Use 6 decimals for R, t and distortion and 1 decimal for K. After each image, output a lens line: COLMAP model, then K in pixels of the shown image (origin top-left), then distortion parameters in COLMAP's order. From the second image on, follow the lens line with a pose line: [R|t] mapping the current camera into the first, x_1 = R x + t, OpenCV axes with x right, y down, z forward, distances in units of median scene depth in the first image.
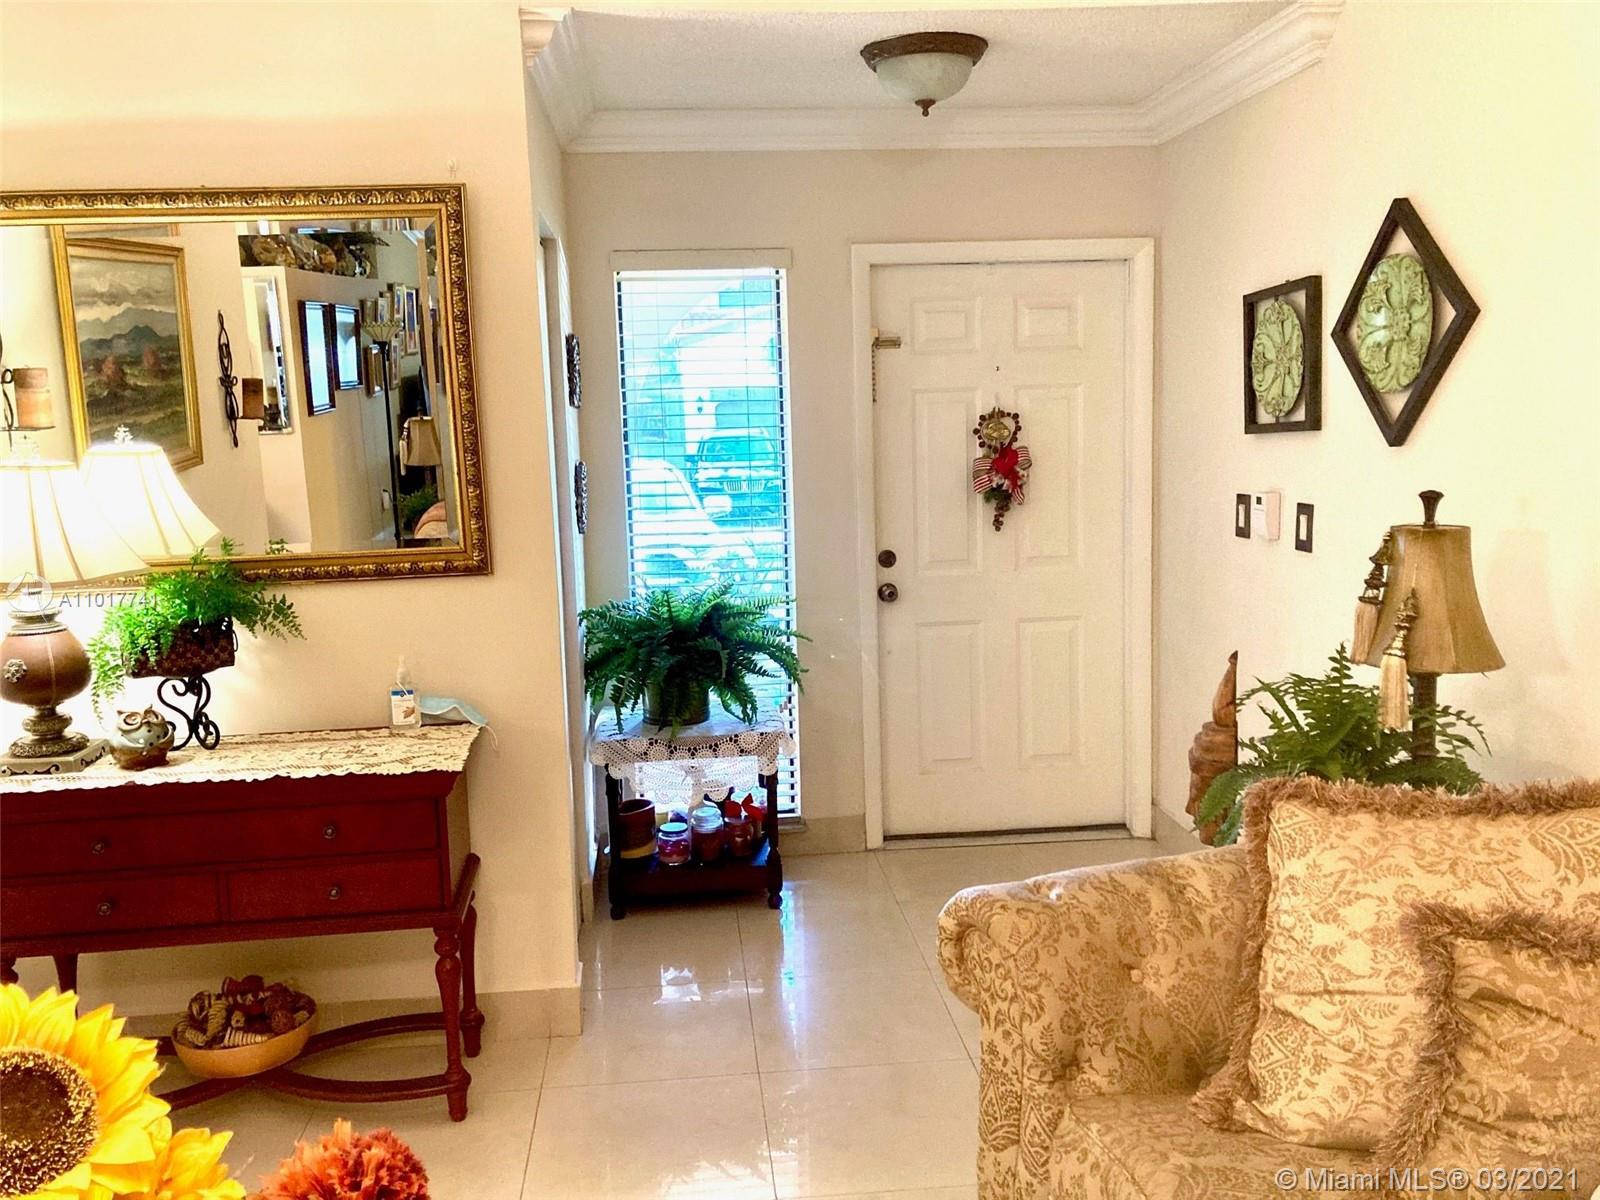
lens RADIAL K [[1314.3, 0, 784.2], [0, 1314.3, 584.1], [0, 0, 1]] dist [0.041618, -0.036765]
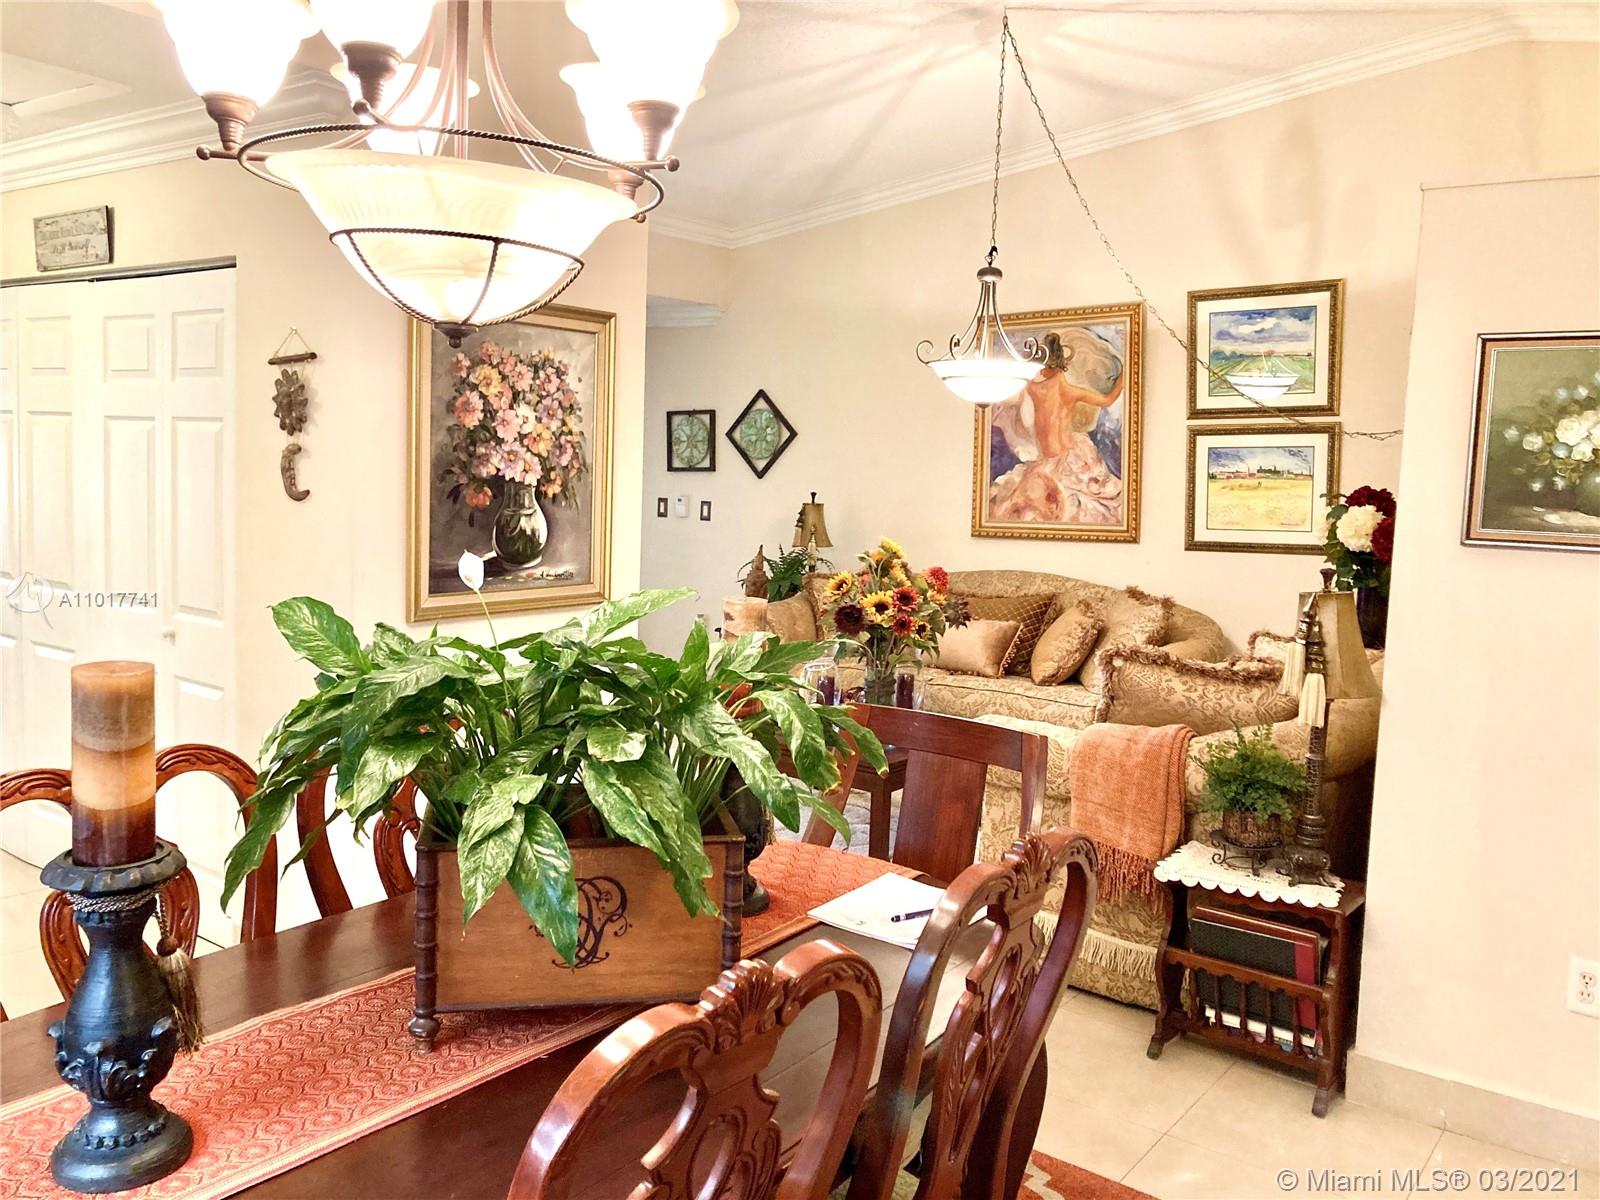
lens RADIAL K [[1314.3, 0, 787.5], [0, 1314.3, 585.8], [0, 0, 1]] dist [0.041618, -0.036765]
pose [[0.658756, -0.017576, 0.752151, -1.404384], [0.042063, 0.999024, -0.013495, 0.141553], [-0.751180, 0.040527, 0.658853, -0.744085]]
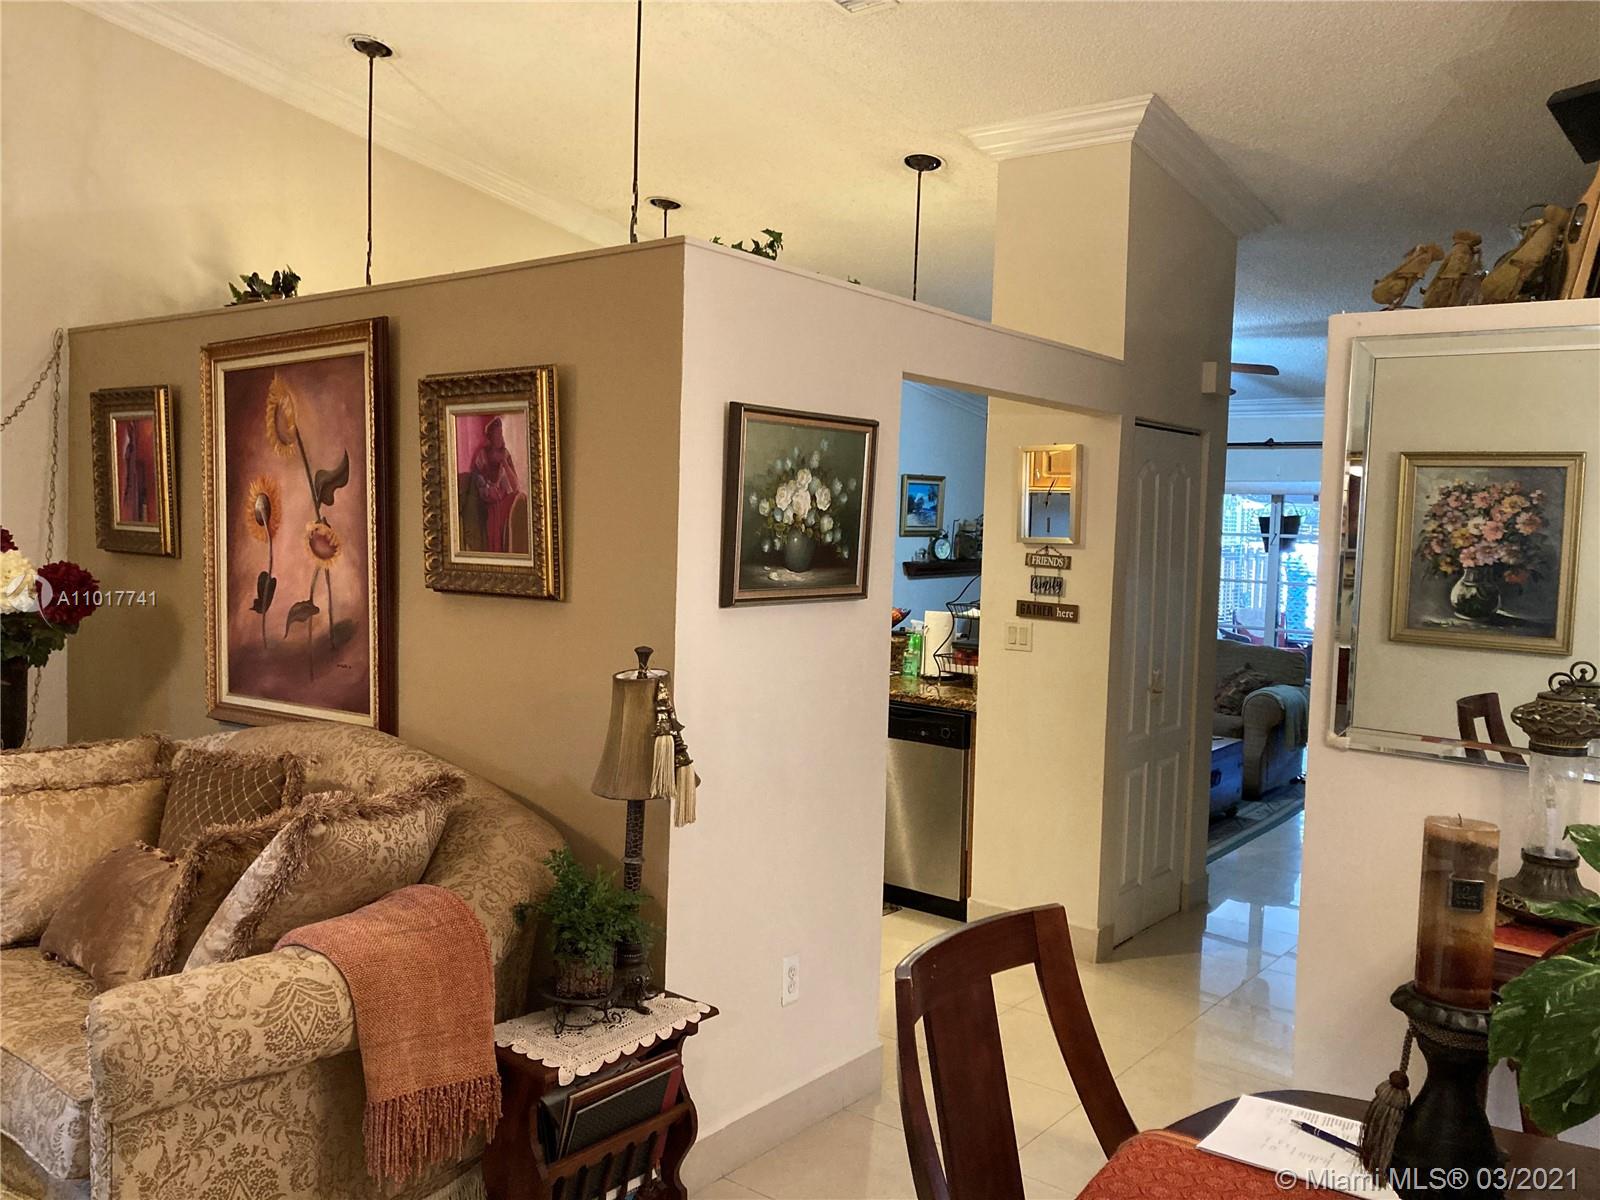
lens RADIAL K [[1314.3, 0, 787.7], [0, 1314.3, 586.4], [0, 0, 1]] dist [0.041618, -0.036765]
pose [[-0.731179, -0.030820, 0.681489, -1.062780], [0.079616, 0.988297, 0.130116, -0.013749], [-0.677523, 0.149396, -0.720169, 0.156414]]
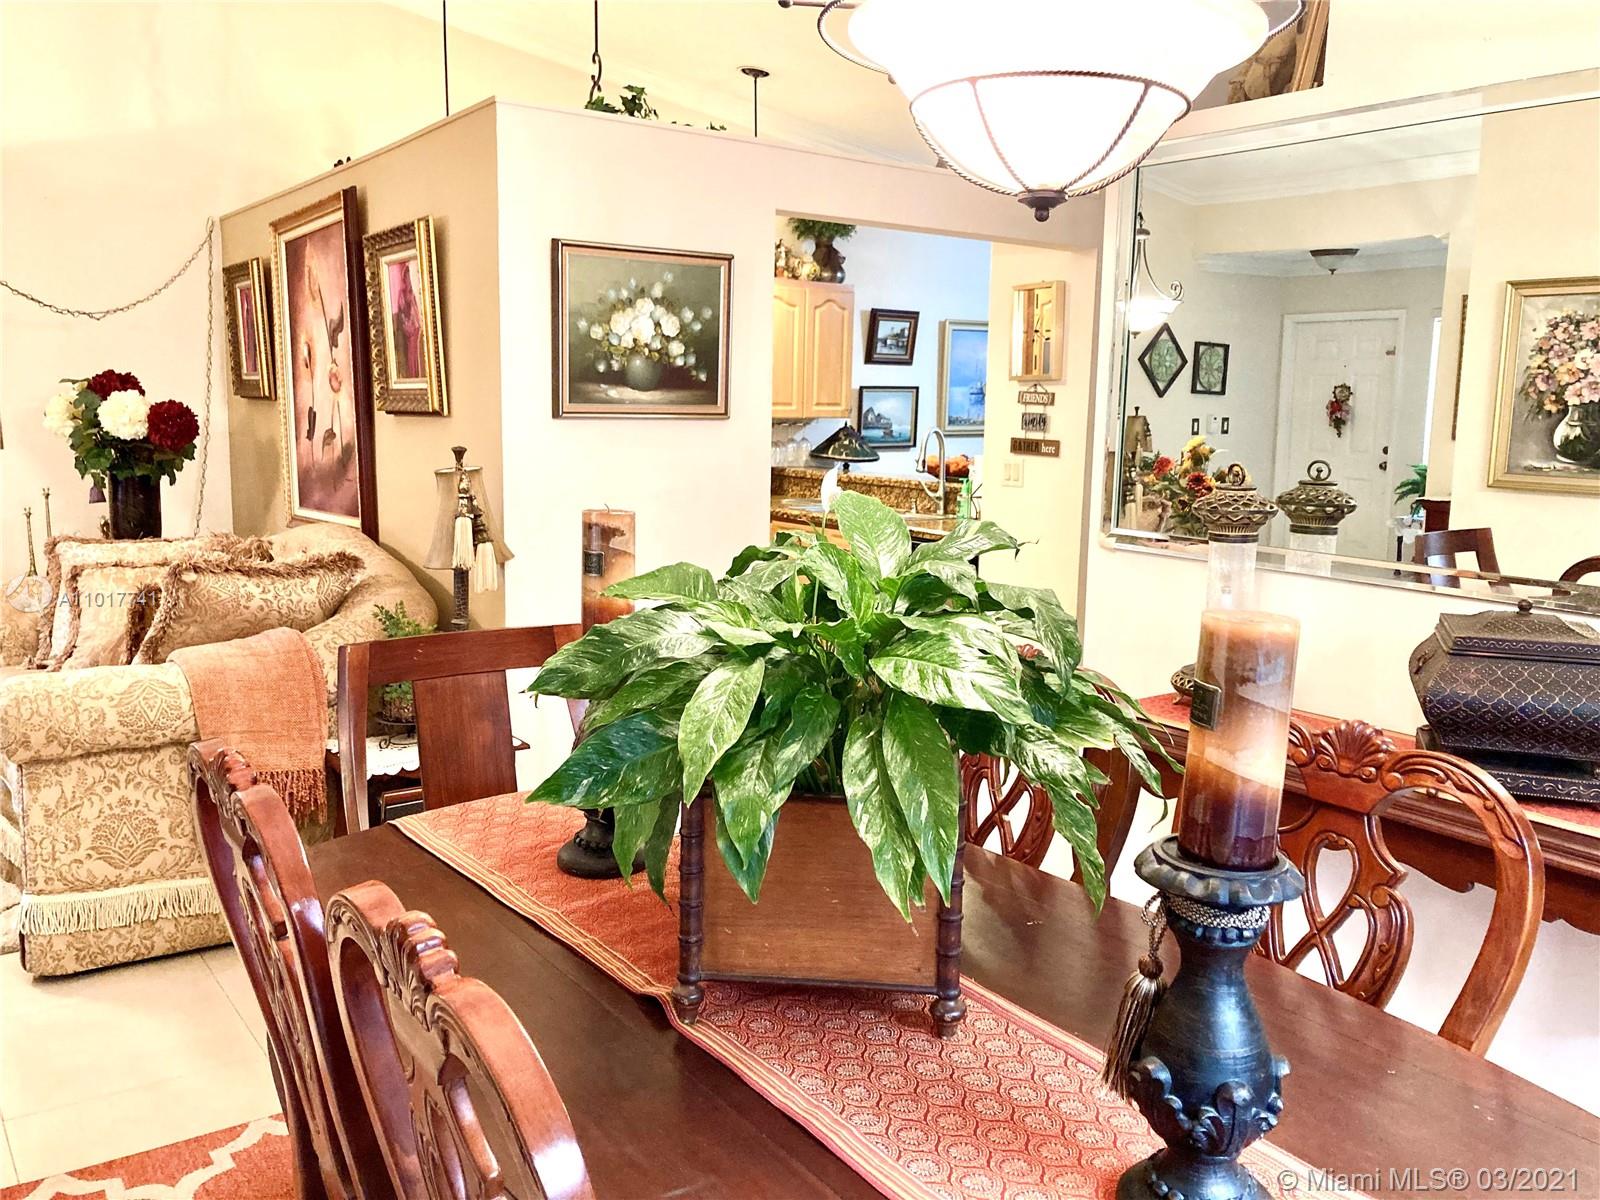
lens RADIAL K [[1314.3, 0, 786.5], [0, 1314.3, 586.4], [0, 0, 1]] dist [0.041618, -0.036765]
pose [[-0.512457, -0.102774, 0.852541, -1.447706], [0.110804, 0.976598, 0.184333, 0.075677], [-0.851534, 0.188928, -0.489077, -0.085138]]
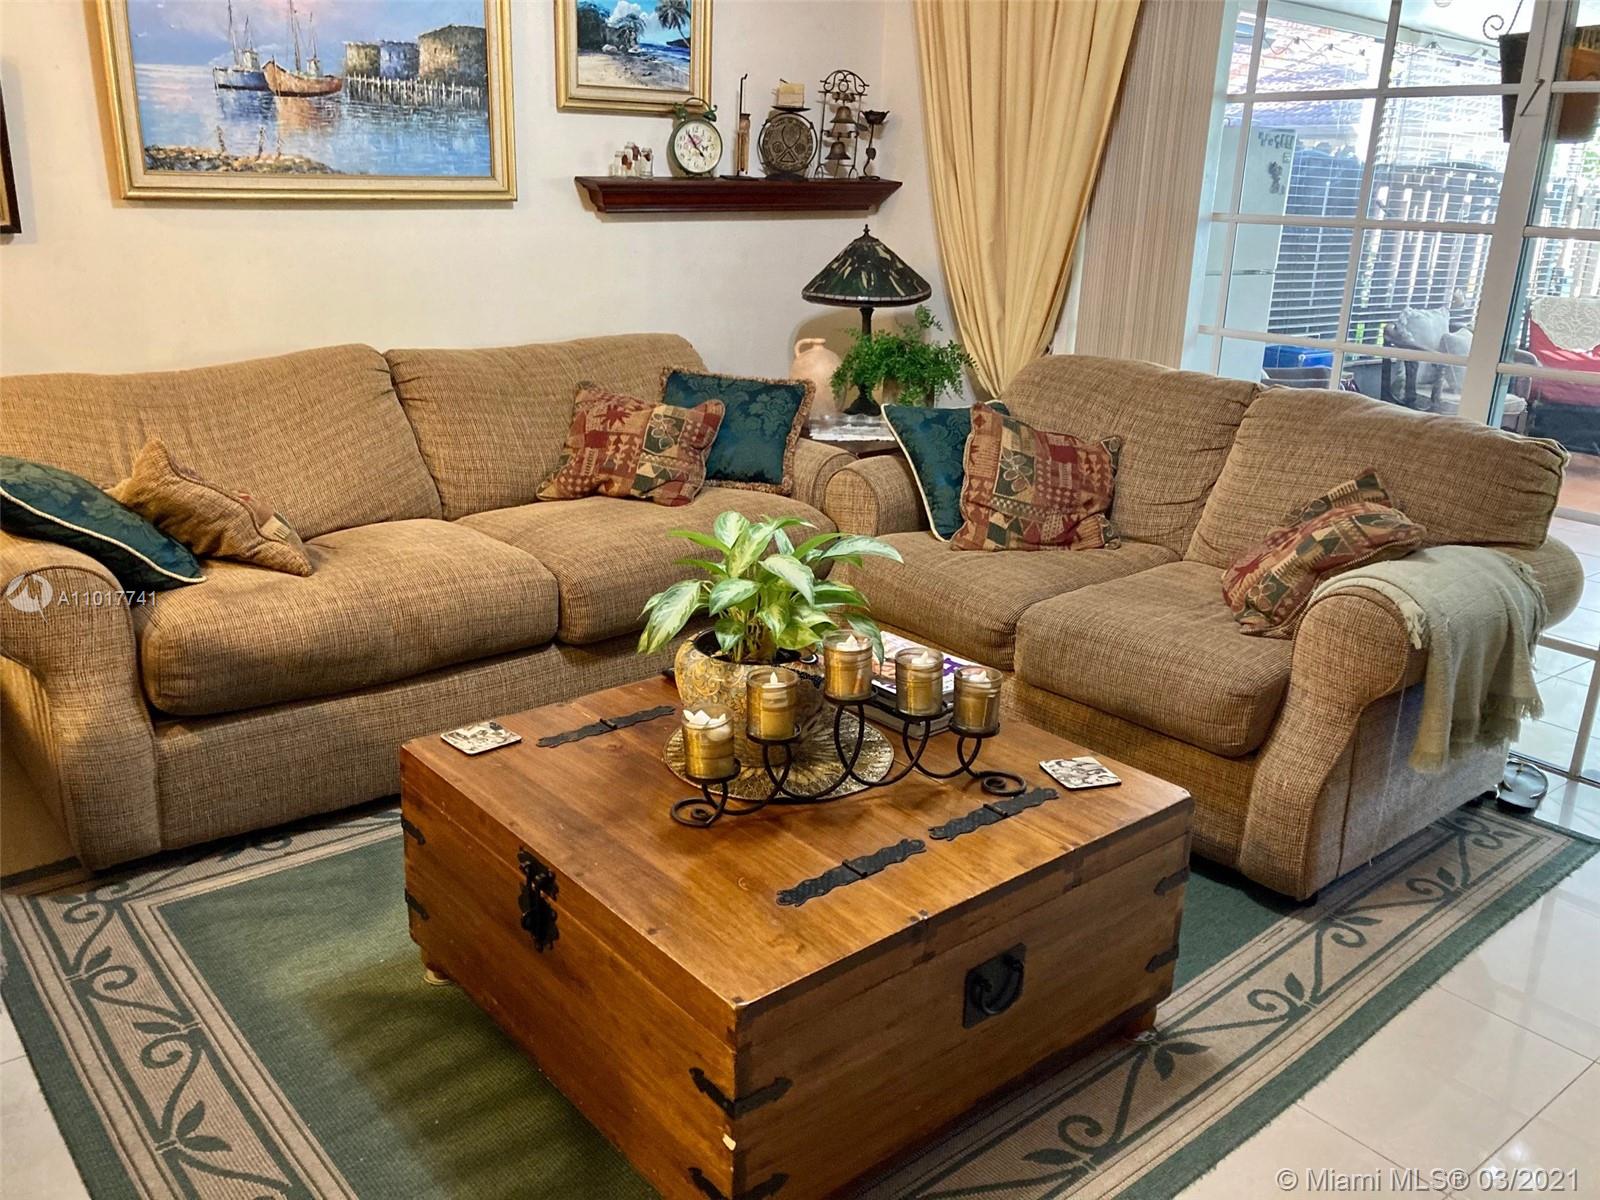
lens RADIAL K [[1314.3, 0, 793.2], [0, 1314.3, 588.2], [0, 0, 1]] dist [0.041618, -0.036765]
pose [[-0.561019, -0.237845, 0.792898, -0.469672], [0.095680, 0.932784, 0.347505, 0.271794], [-0.822255, 0.270821, -0.500552, -1.510299]]
